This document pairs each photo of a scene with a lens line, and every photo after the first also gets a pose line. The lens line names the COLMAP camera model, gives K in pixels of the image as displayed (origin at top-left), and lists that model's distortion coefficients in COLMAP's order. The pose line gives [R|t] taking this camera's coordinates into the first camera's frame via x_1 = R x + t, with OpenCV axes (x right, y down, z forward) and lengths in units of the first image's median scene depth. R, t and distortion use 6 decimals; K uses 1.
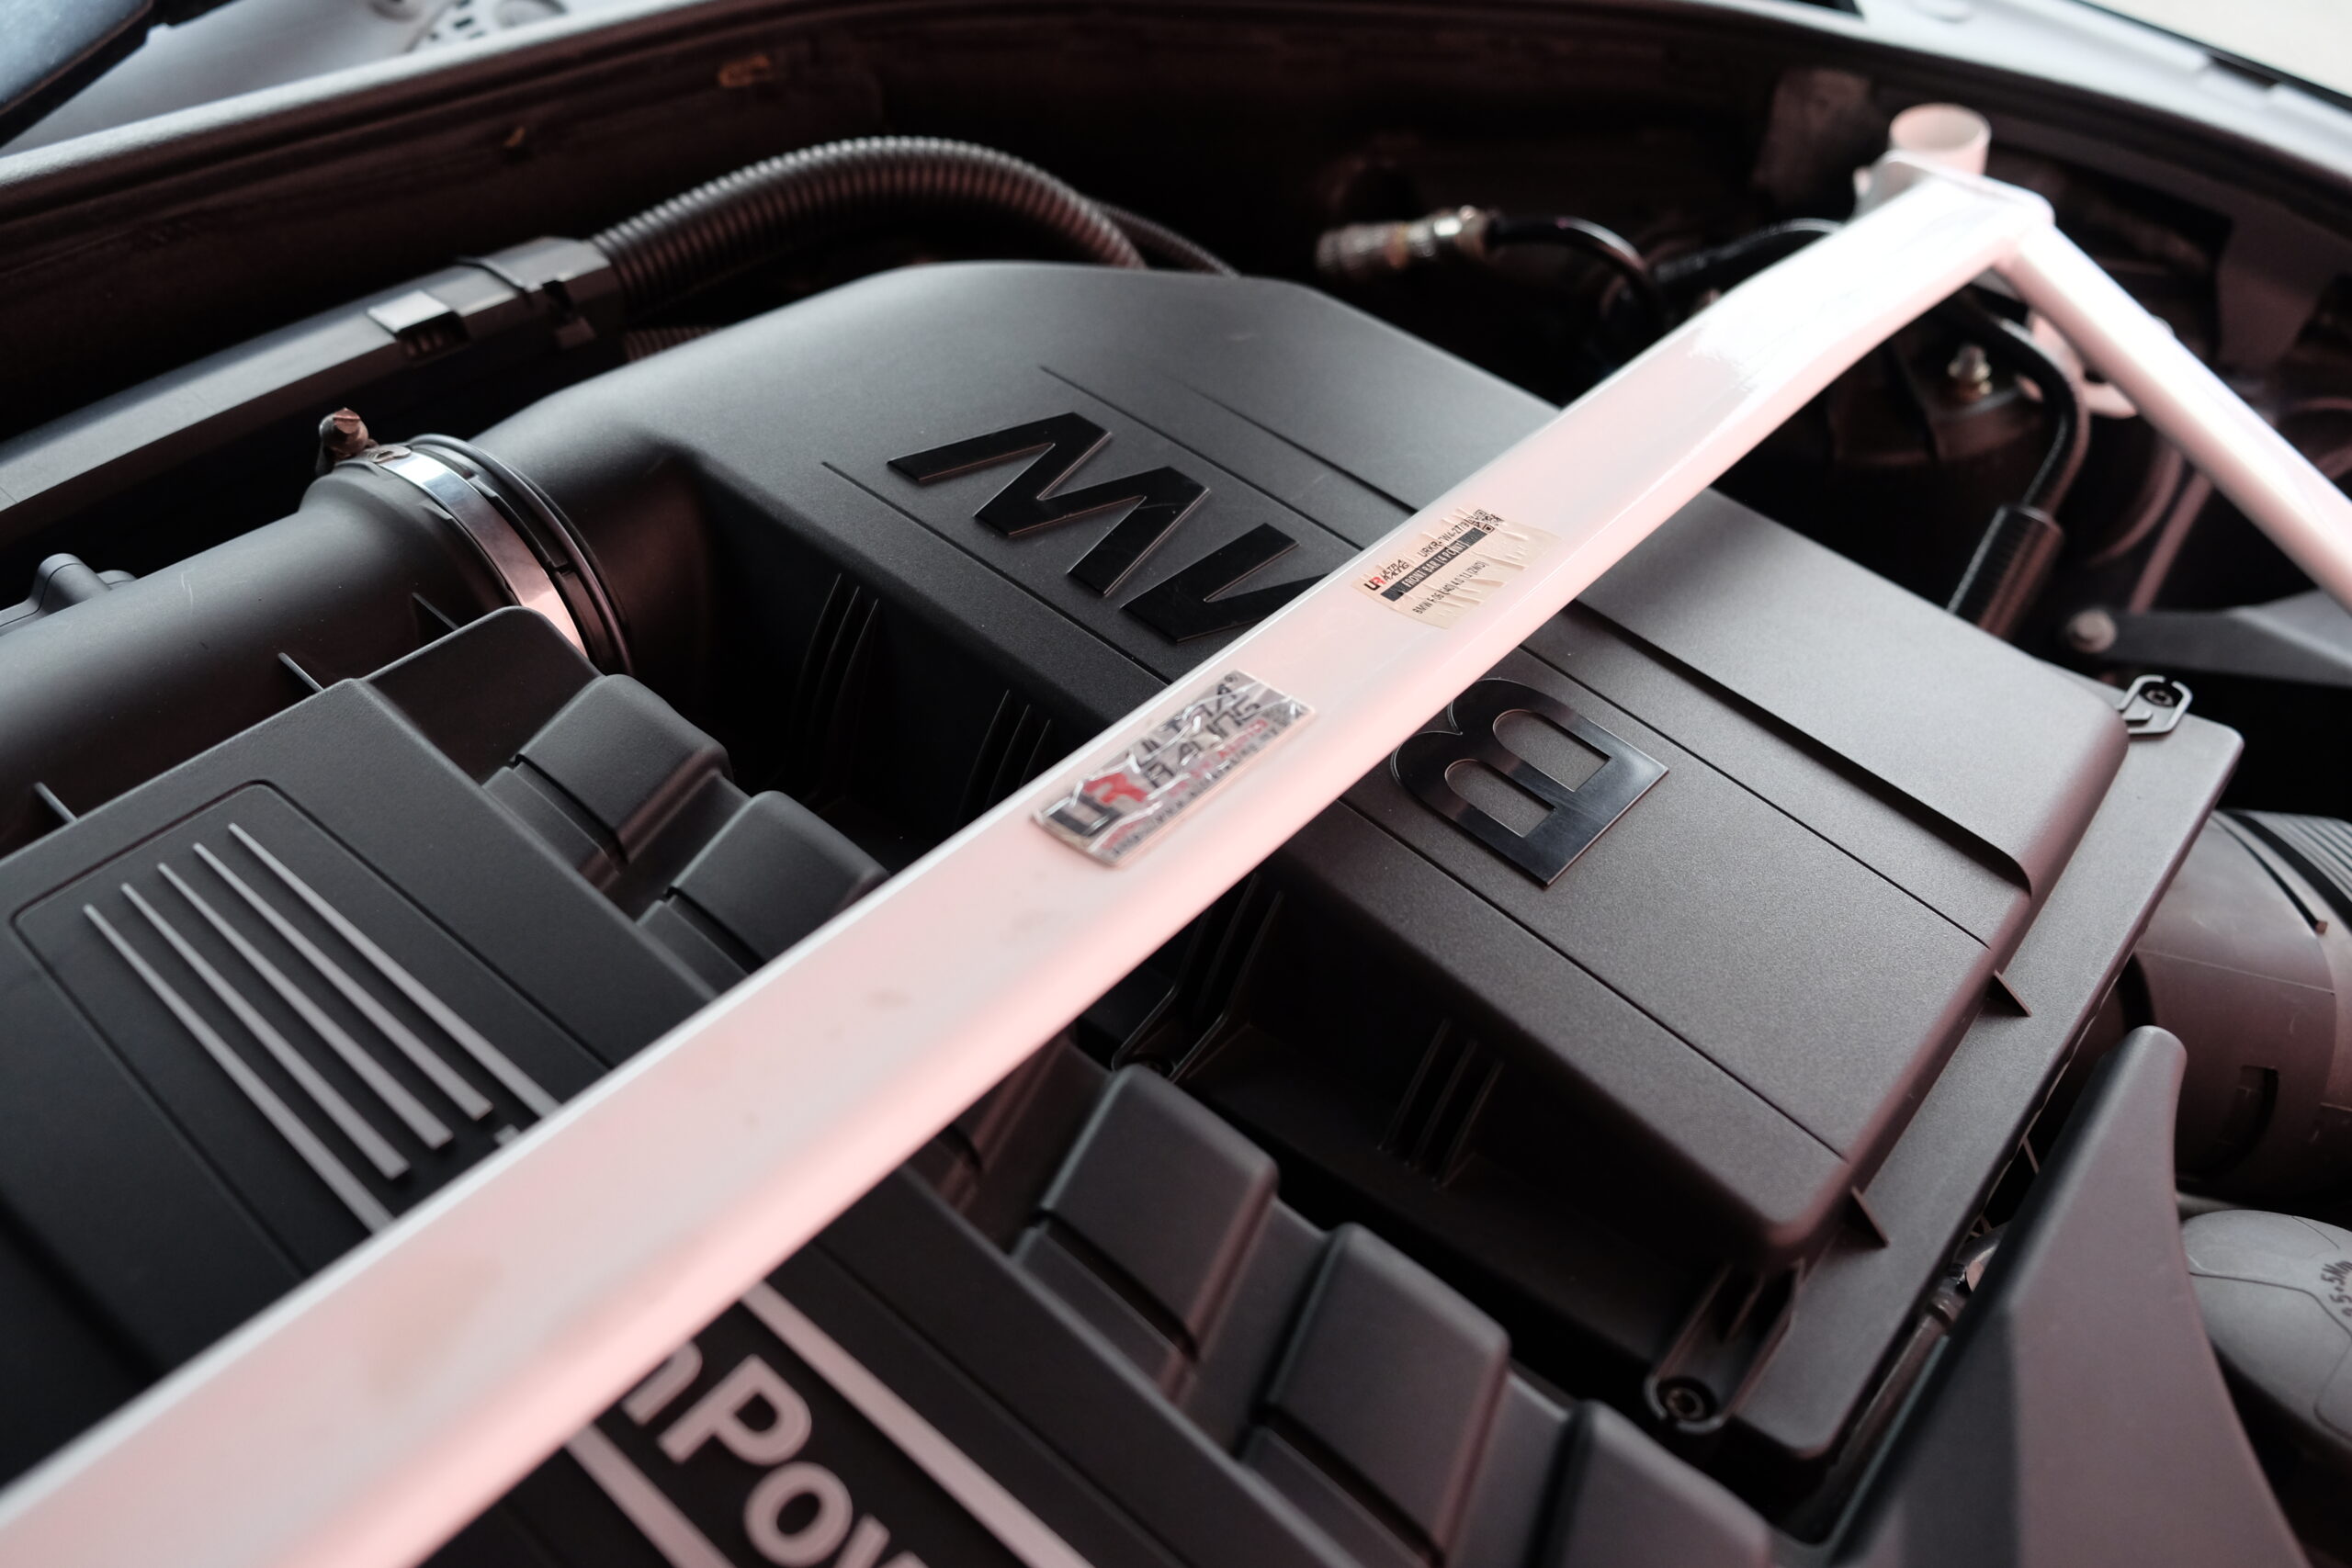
lens RADIAL K [[1800.2, 0, 1176.0], [0, 1800.2, 784.0], [0, 0, 1]] dist [-0.038672, 0.009335]
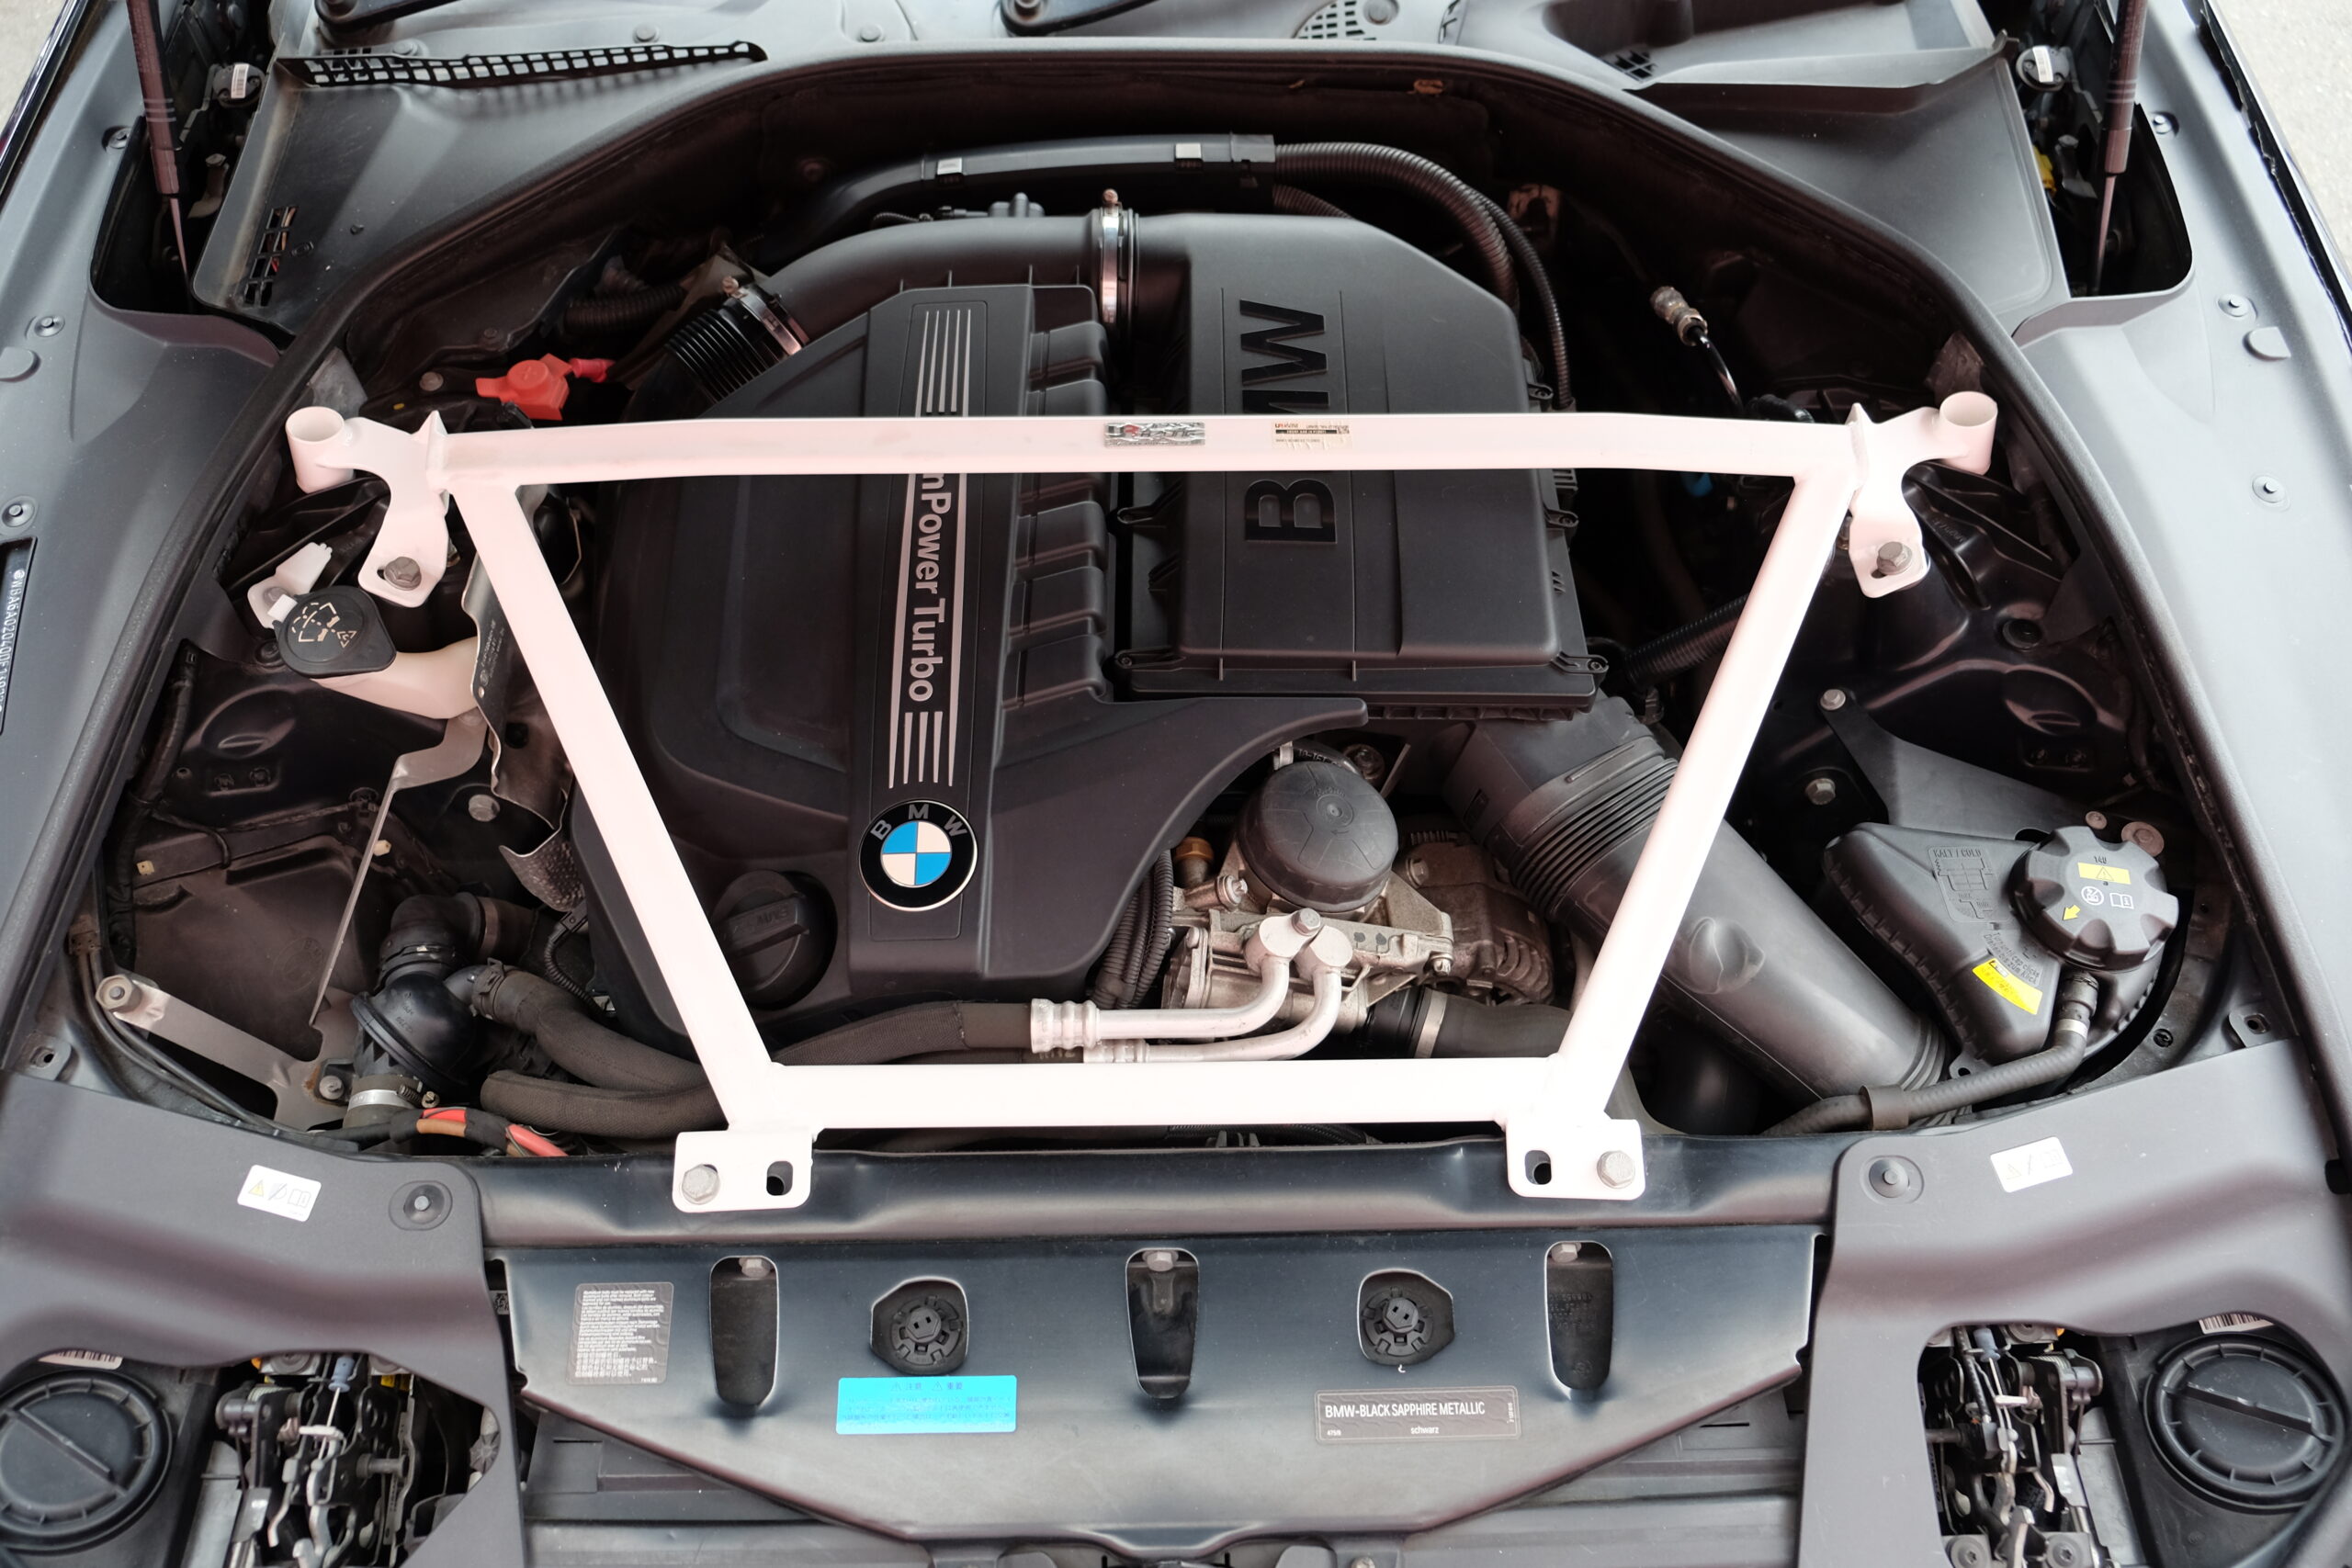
lens RADIAL K [[1800.2, 0, 1176.0], [0, 1800.2, 784.0], [0, 0, 1]] dist [-0.038672, 0.009335]
pose [[0.623443, 0.622521, -0.473060, 1.617011], [-0.471415, 0.781981, 0.407767, -0.714053], [0.623768, -0.031212, 0.780986, -1.267386]]
